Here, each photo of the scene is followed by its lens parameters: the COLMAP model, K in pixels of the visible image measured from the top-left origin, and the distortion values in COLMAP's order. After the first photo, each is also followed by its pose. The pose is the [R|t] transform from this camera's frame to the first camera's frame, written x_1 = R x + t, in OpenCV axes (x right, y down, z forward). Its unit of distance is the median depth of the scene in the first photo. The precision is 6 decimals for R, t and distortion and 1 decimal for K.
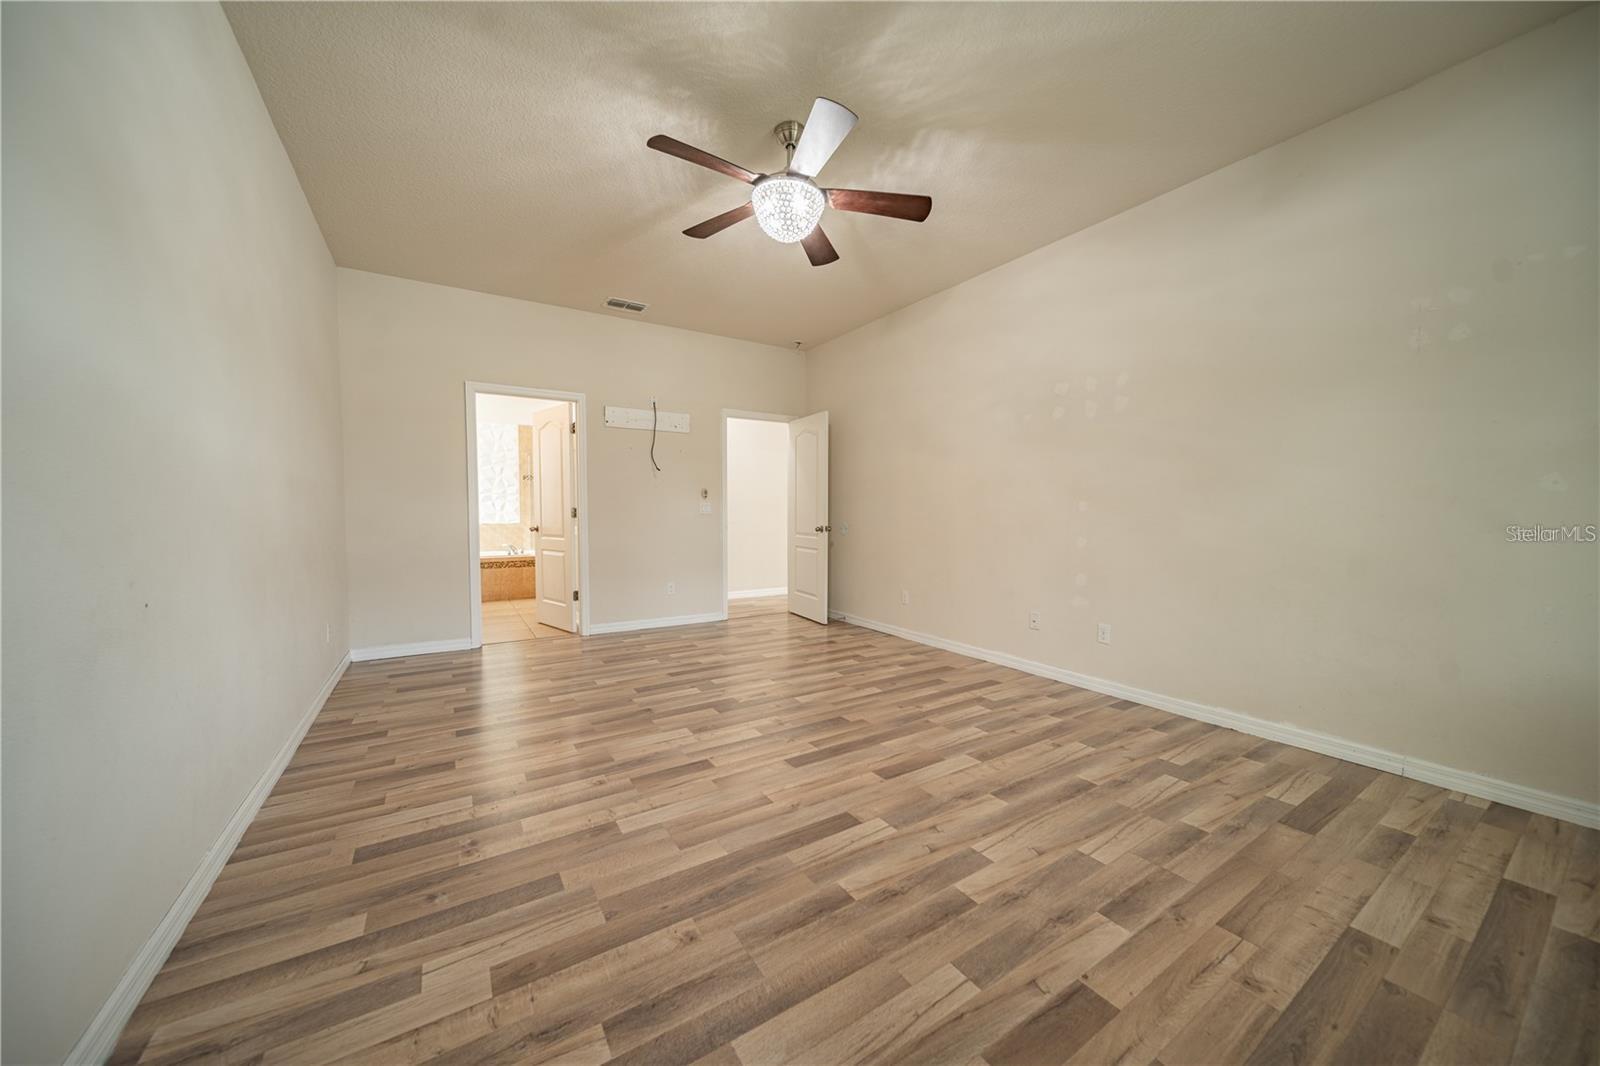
lens RADIAL K [[559.8, 0, 802.9], [0, 559.8, 532.4], [0, 0, 1]] dist [-0.002574, 0.000103]
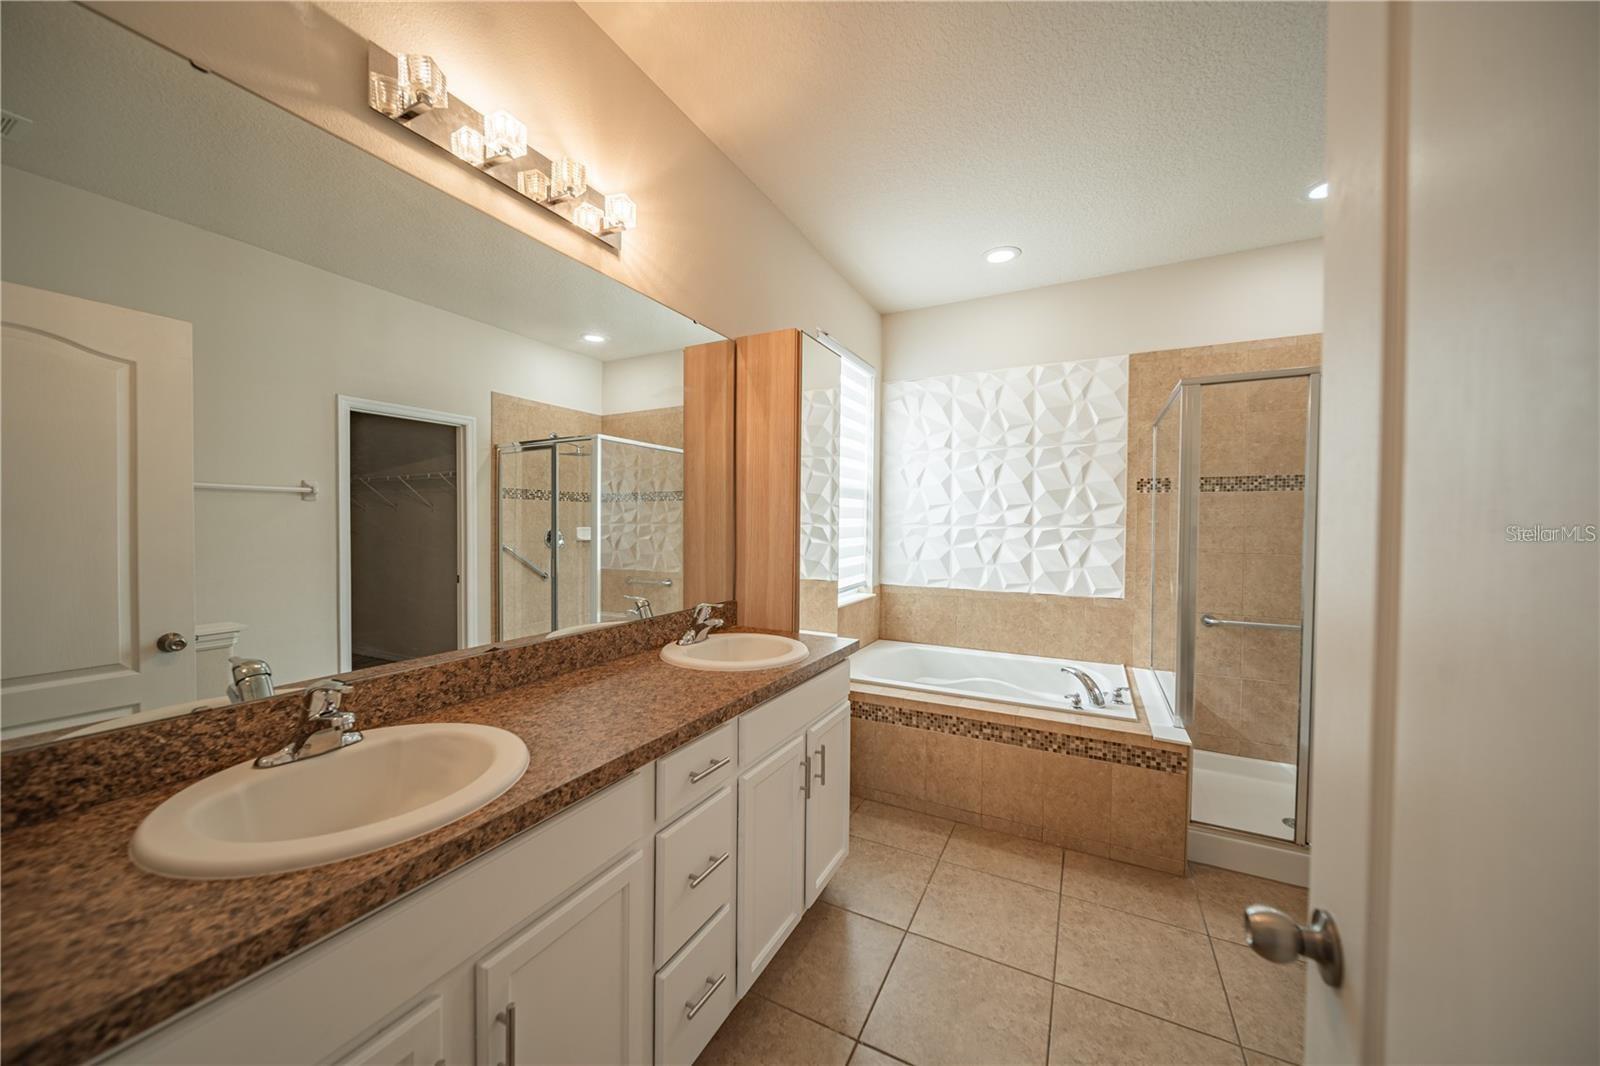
lens RADIAL K [[559.8, 0, 801.1], [0, 559.8, 534.1], [0, 0, 1]] dist [-0.002574, 0.000103]
pose [[0.497394, 0.014382, -0.867406, -0.277538], [-0.036410, 0.999328, -0.004310, -0.053347], [0.866761, 0.033726, 0.497583, 0.605415]]
